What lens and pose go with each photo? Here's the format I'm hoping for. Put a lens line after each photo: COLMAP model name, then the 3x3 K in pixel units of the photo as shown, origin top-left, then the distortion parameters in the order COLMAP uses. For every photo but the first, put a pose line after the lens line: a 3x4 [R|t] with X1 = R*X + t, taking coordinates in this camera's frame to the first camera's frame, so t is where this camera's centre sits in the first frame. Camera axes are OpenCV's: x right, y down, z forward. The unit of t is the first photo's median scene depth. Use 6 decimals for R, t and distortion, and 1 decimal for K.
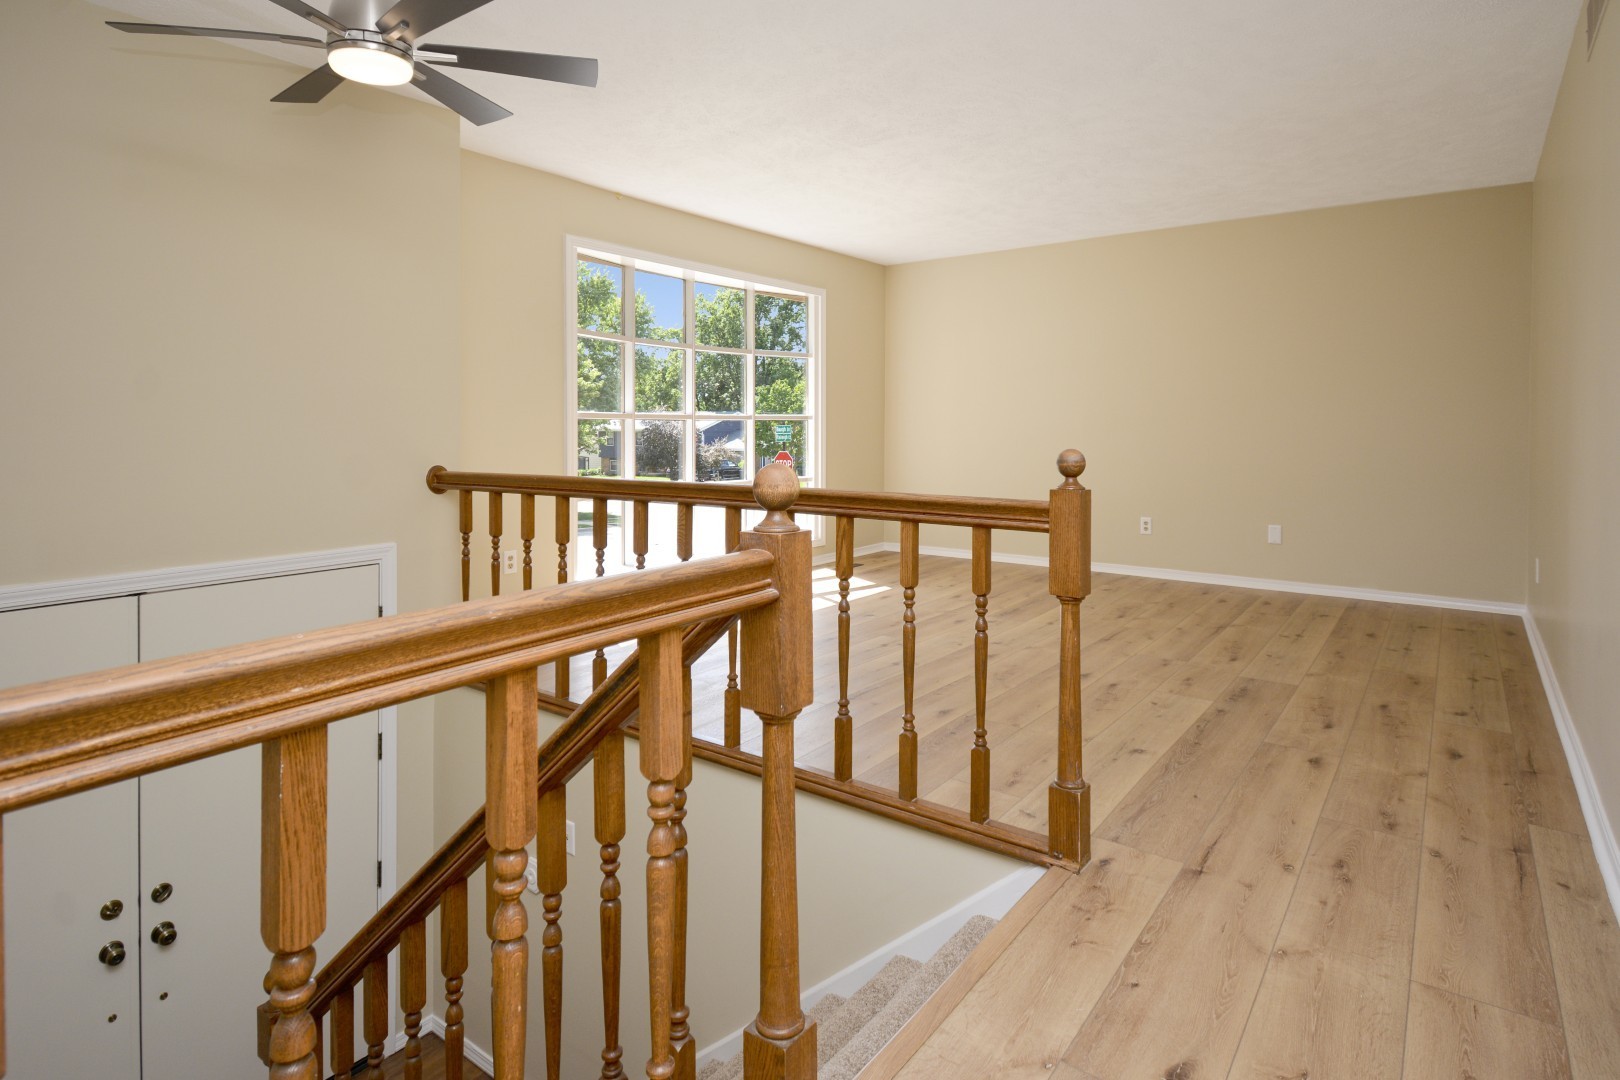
lens RADIAL K [[869.8, 0, 815.9], [0, 869.8, 436.1], [0, 0, 1]] dist [0.044854, -0.034529]
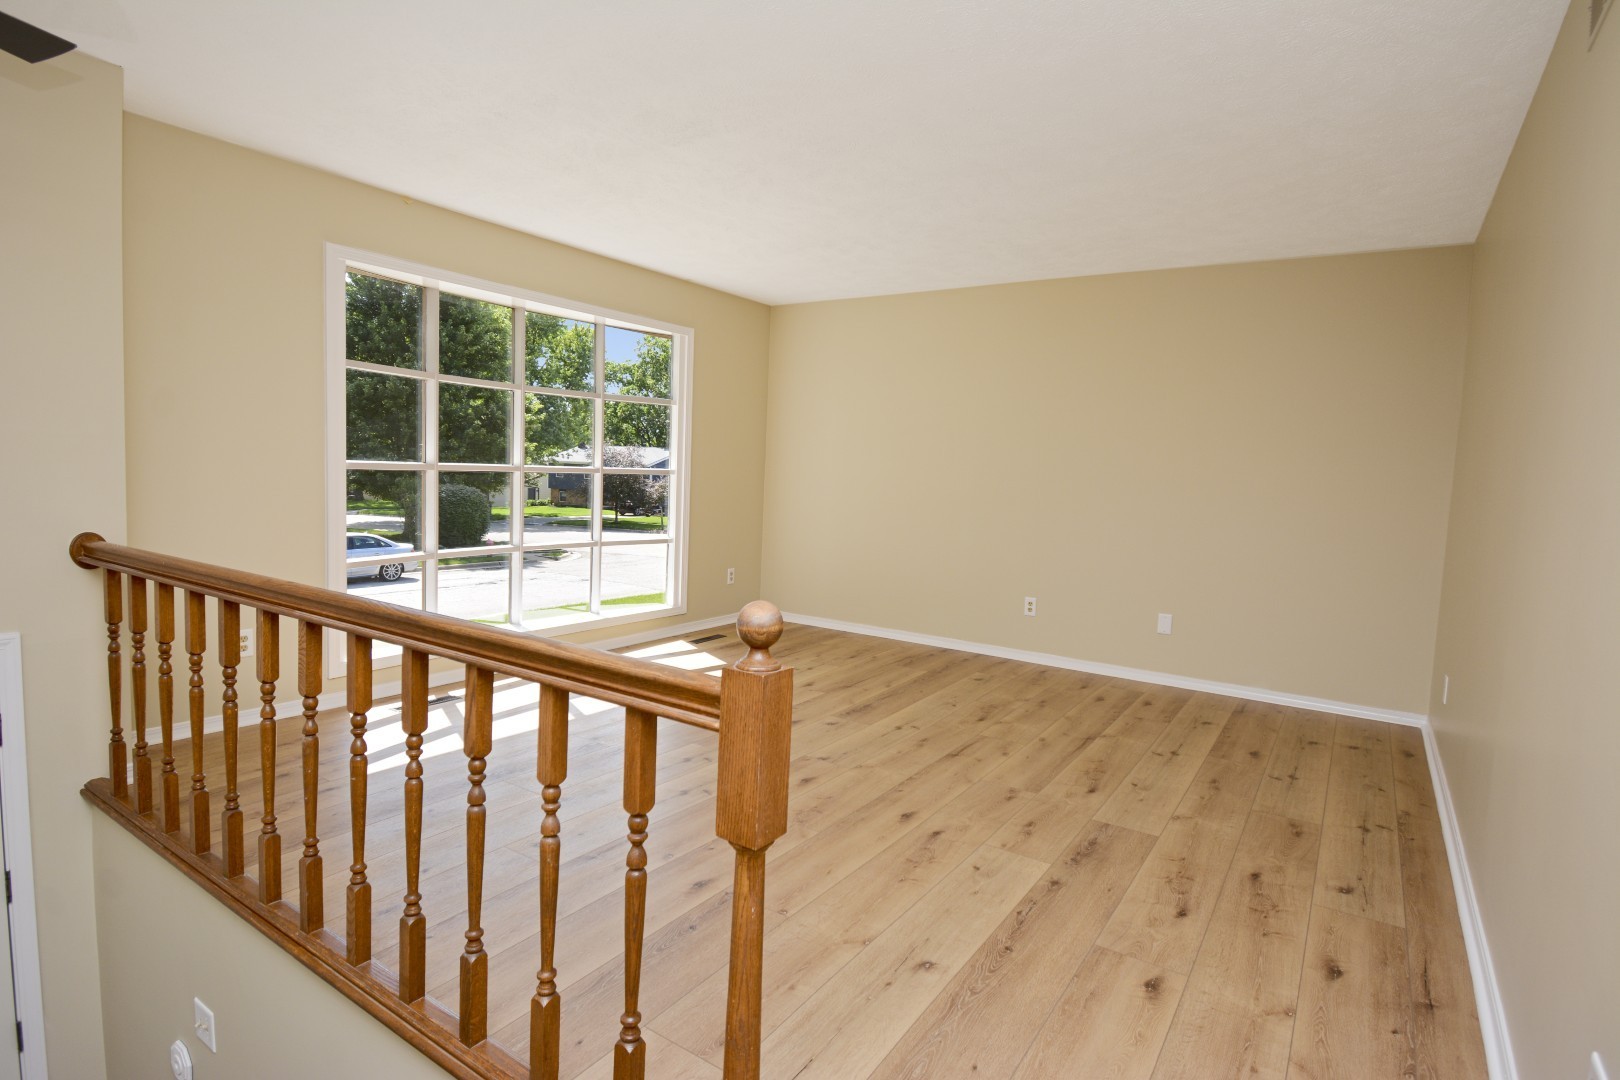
lens RADIAL K [[826.0, 0, 799.5], [0, 826.0, 535.9], [0, 0, 1]] dist [0.034452, -0.034007]
pose [[0.998760, 0.035841, 0.034555, 0.167723], [-0.038320, 0.996523, 0.073978, -0.042036], [-0.031784, -0.075210, 0.996661, 0.243724]]
